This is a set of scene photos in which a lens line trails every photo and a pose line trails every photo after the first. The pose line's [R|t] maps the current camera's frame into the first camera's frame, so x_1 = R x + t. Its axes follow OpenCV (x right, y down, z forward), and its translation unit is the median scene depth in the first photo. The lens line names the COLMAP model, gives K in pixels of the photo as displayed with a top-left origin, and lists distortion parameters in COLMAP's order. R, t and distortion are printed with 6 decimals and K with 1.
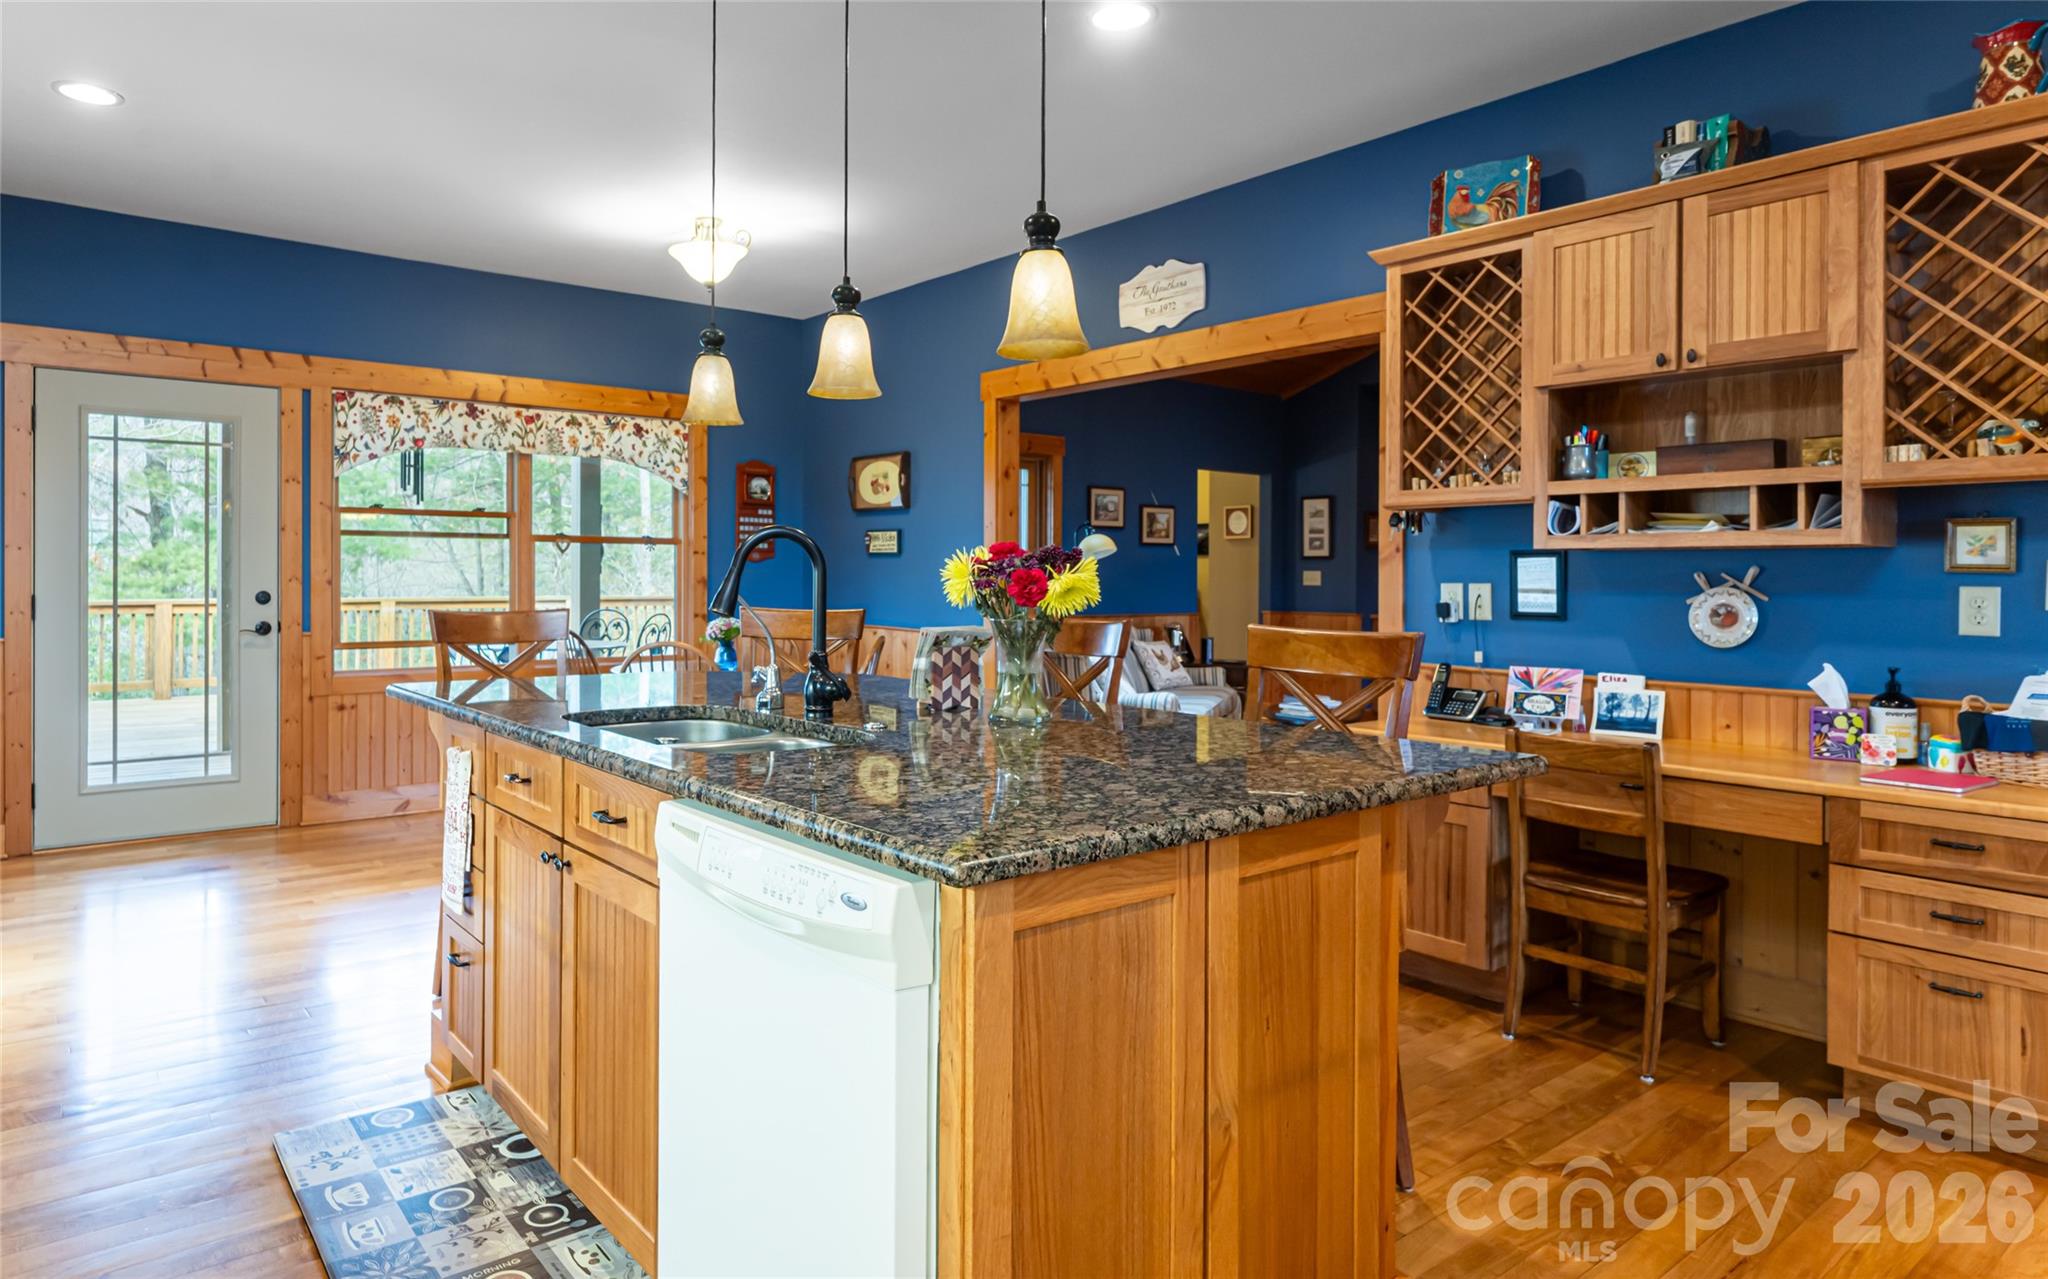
lens RADIAL K [[1191.8, 0, 920.2], [0, 1191.8, 563.1], [0, 0, 1]] dist [0.008135, 0.001740]
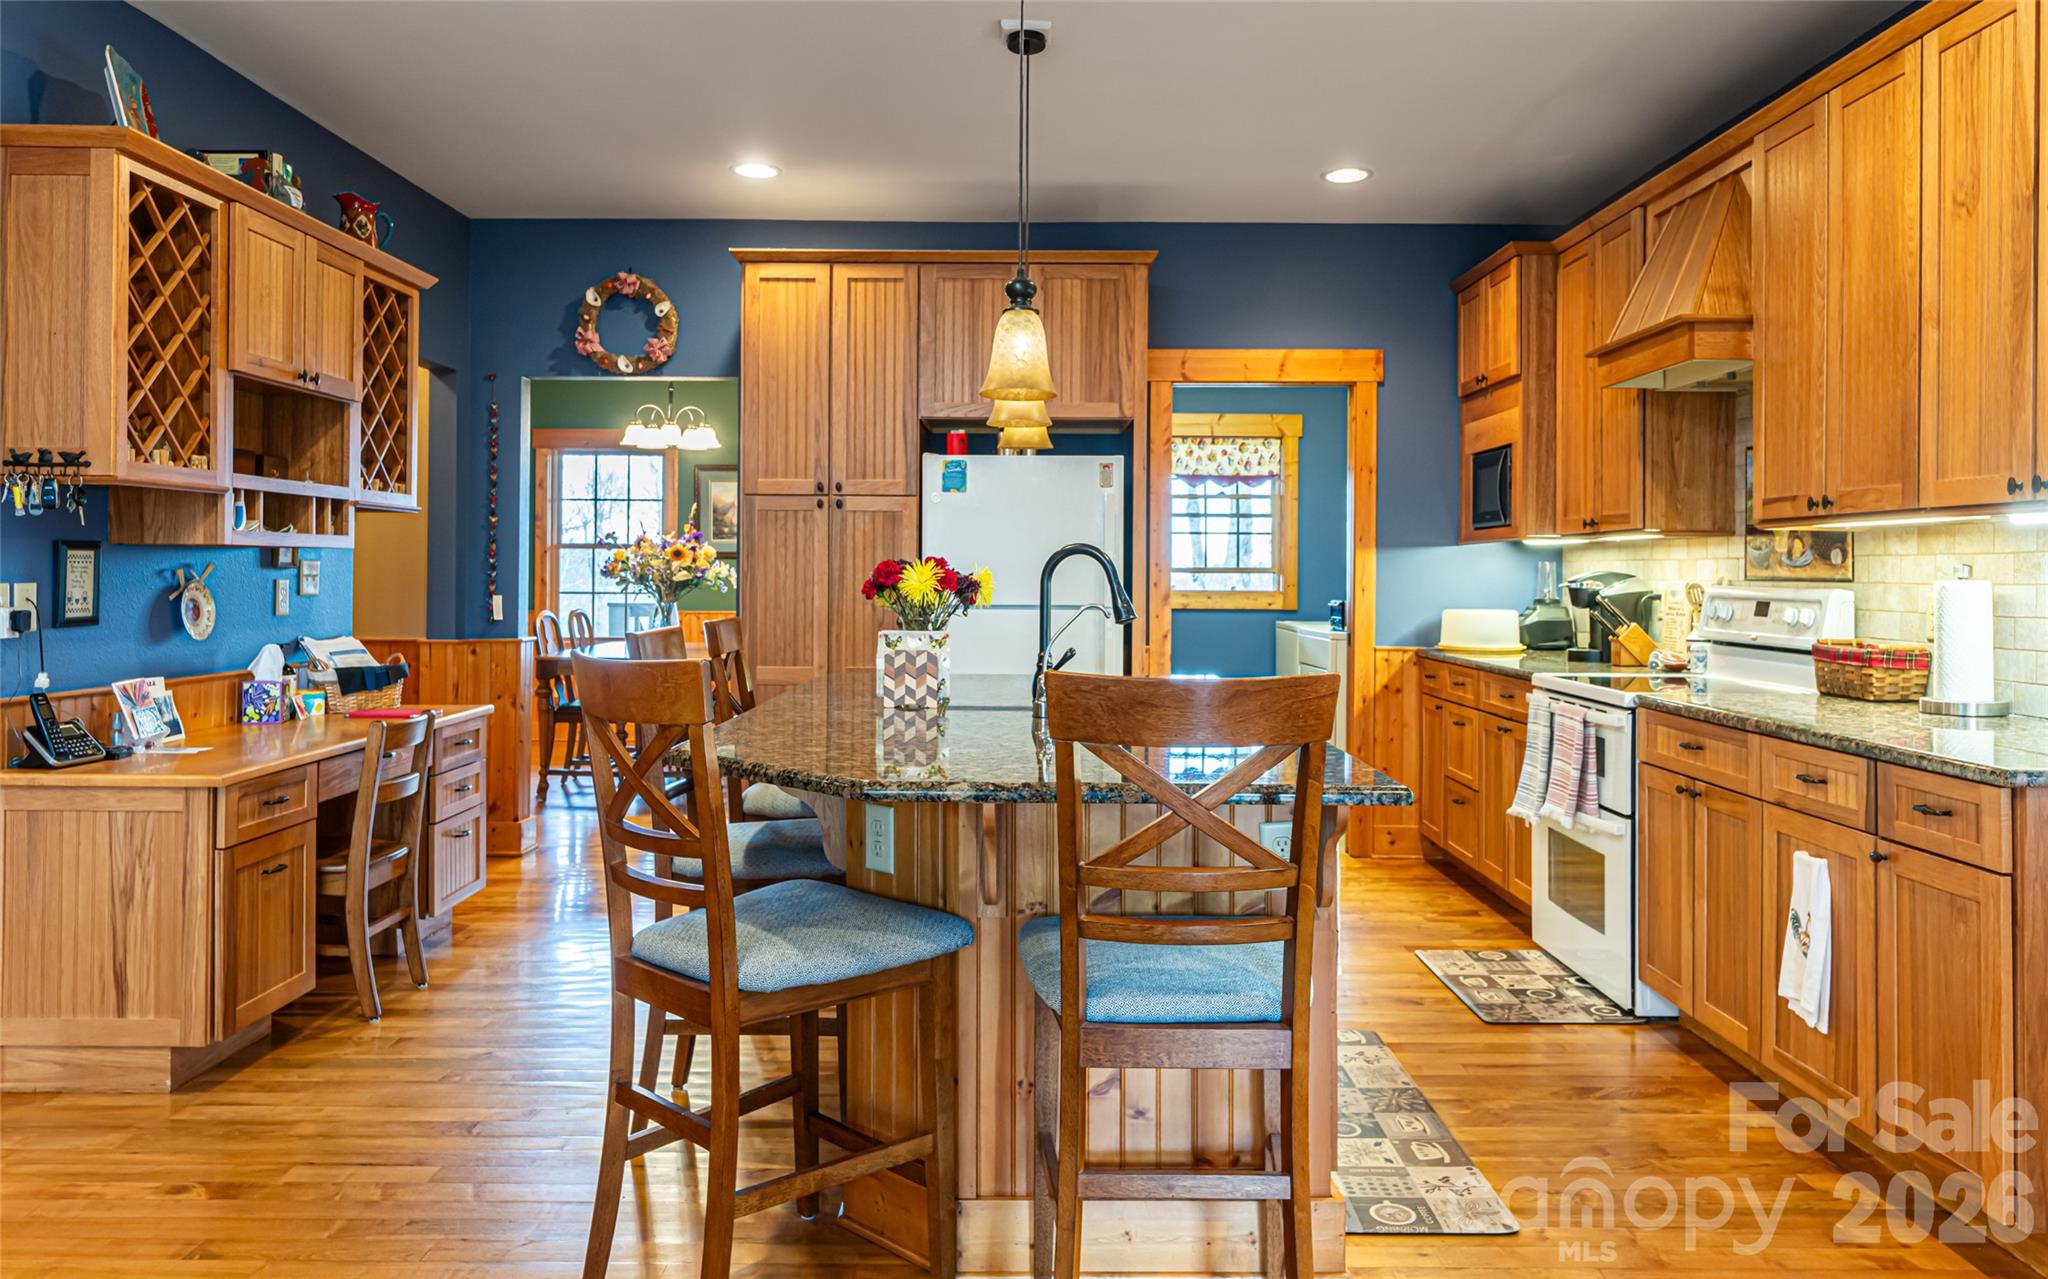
lens RADIAL K [[1461.2, 0, 1020.1], [0, 1461.2, 586.4], [0, 0, 1]] dist [-0.027523, 0.000225]
pose [[-0.789741, -0.016716, 0.613213, -0.386318], [-0.018576, 0.999822, 0.003331, 0.003209], [-0.613160, -0.008760, -0.789910, 0.892724]]
